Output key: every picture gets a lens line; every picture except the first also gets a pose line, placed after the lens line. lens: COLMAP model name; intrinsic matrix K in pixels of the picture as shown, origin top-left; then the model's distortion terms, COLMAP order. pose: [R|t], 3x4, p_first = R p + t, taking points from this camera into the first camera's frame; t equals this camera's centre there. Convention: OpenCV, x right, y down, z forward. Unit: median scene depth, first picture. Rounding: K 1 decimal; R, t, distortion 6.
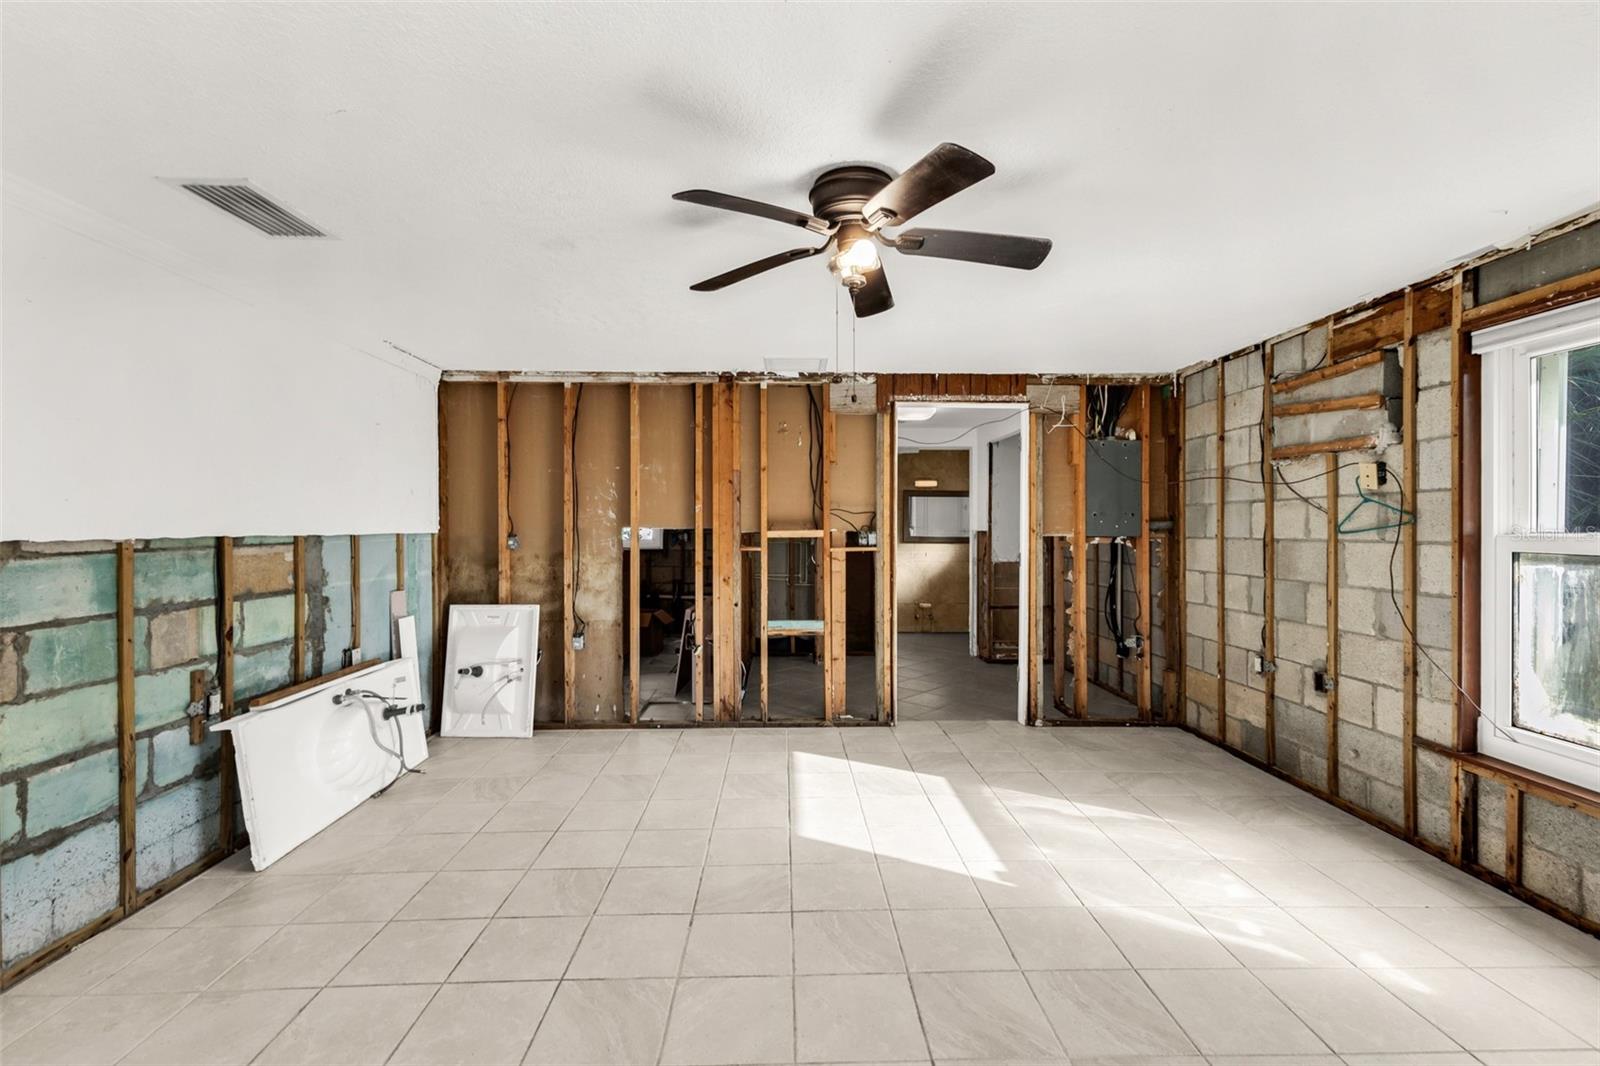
lens RADIAL K [[693.6, 0, 805.8], [0, 693.6, 528.6], [0, 0, 1]] dist [0.006141, -0.001258]
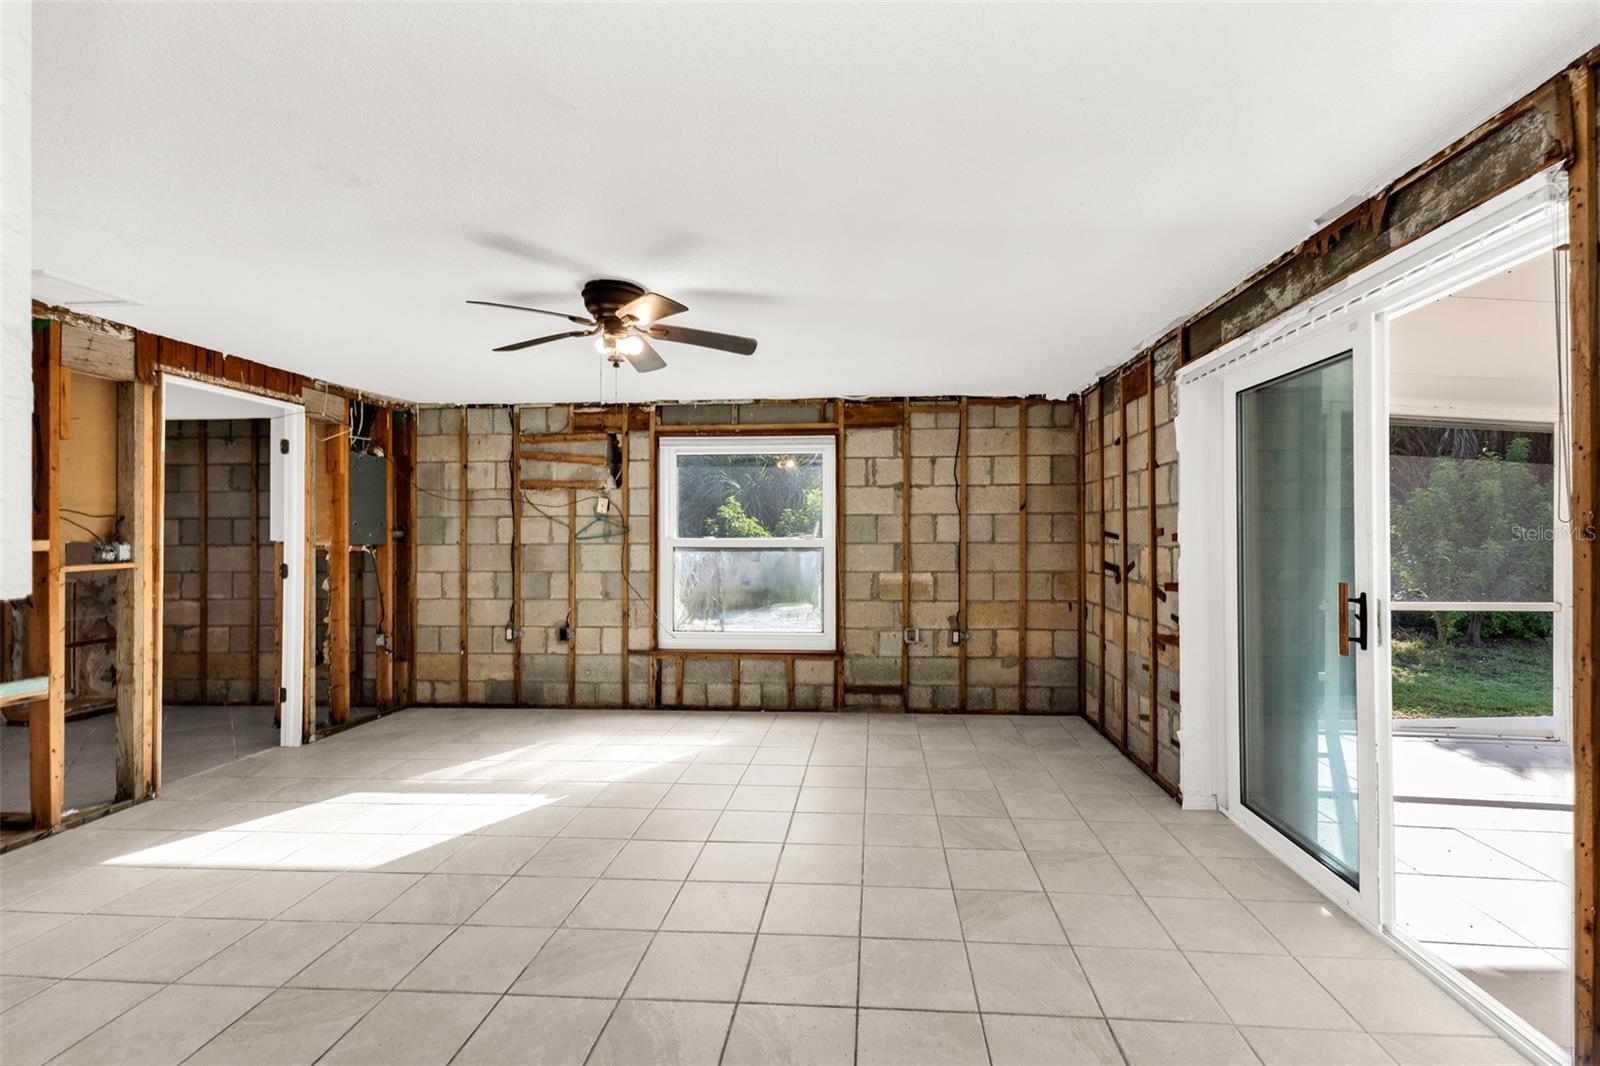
lens RADIAL K [[693.6, 0, 812.9], [0, 693.6, 529.2], [0, 0, 1]] dist [0.006141, -0.001258]
pose [[0.117728, 0.009125, 0.993004, -0.662953], [0.004449, 0.999943, -0.009717, 0.001561], [-0.993036, 0.005562, 0.117680, 0.232593]]
